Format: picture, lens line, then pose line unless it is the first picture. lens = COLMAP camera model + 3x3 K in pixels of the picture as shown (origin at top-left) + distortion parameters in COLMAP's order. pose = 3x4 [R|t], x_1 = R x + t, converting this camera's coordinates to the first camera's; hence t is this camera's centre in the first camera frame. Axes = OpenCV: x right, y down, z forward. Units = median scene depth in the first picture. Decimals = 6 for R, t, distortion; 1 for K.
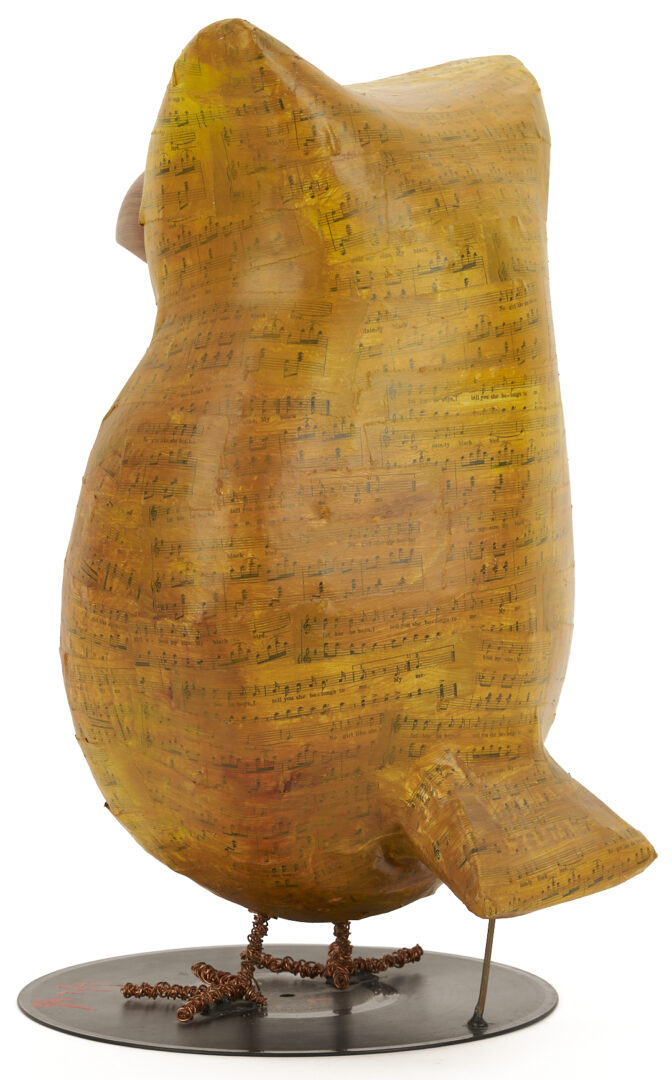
lens RADIAL K [[2846.0, 0, 335.7], [0, 2846.0, 539.7], [0, 0, 1]] dist [0.074926, 0.000000]
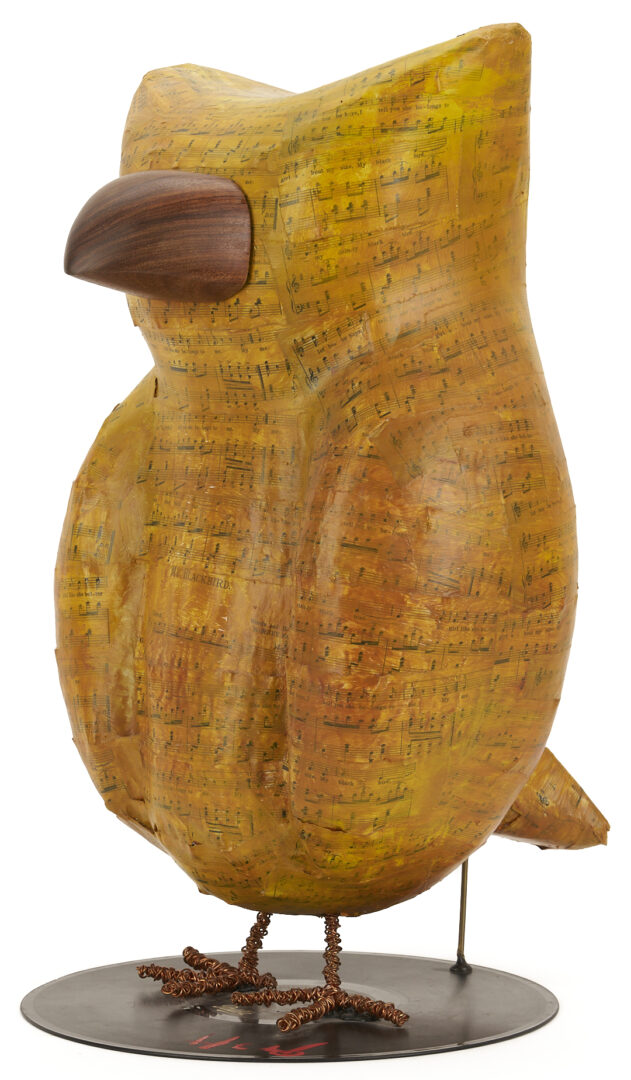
lens RADIAL K [[2740.0, 0, 315.1], [0, 2740.0, 539.1], [0, 0, 1]] dist [0.053717, 0.000000]
pose [[0.665406, -0.168404, 0.727237, -0.816925], [0.171091, 0.982693, 0.071015, -0.080065], [-0.726610, 0.077170, 0.682702, 0.378894]]
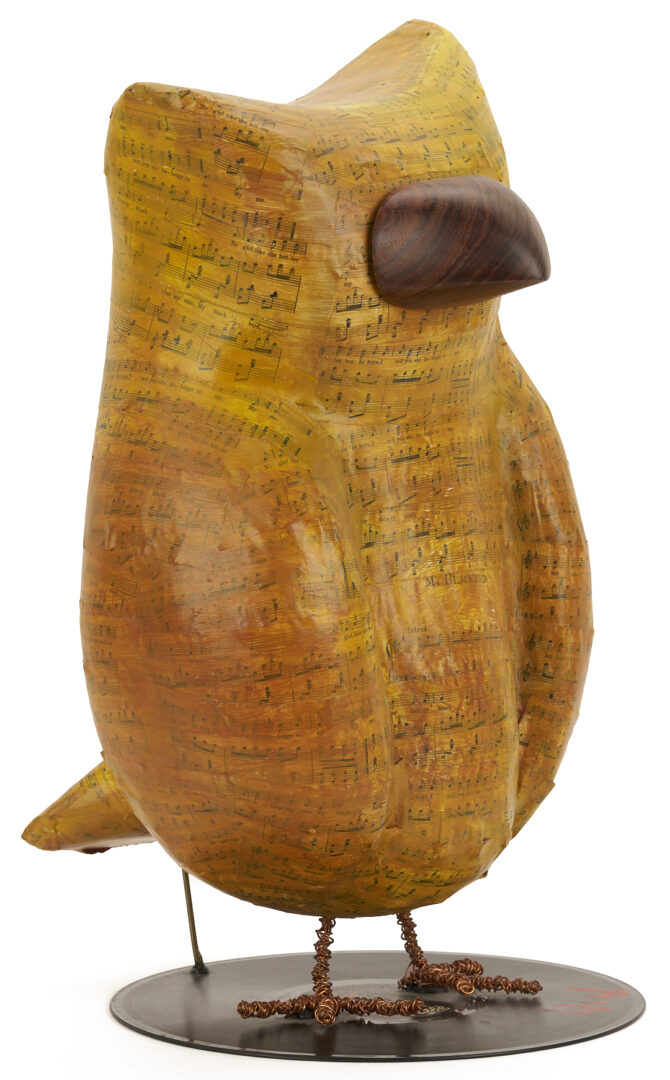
lens RADIAL K [[2846.0, 0, 334.8], [0, 2846.0, 541.2], [0, 0, 1]] dist [0.074926, 0.000000]
pose [[-0.342605, -0.216477, 0.914199, -1.065284], [0.224085, 0.926175, 0.303292, -0.353915], [-0.912364, 0.308768, -0.268803, 1.458689]]
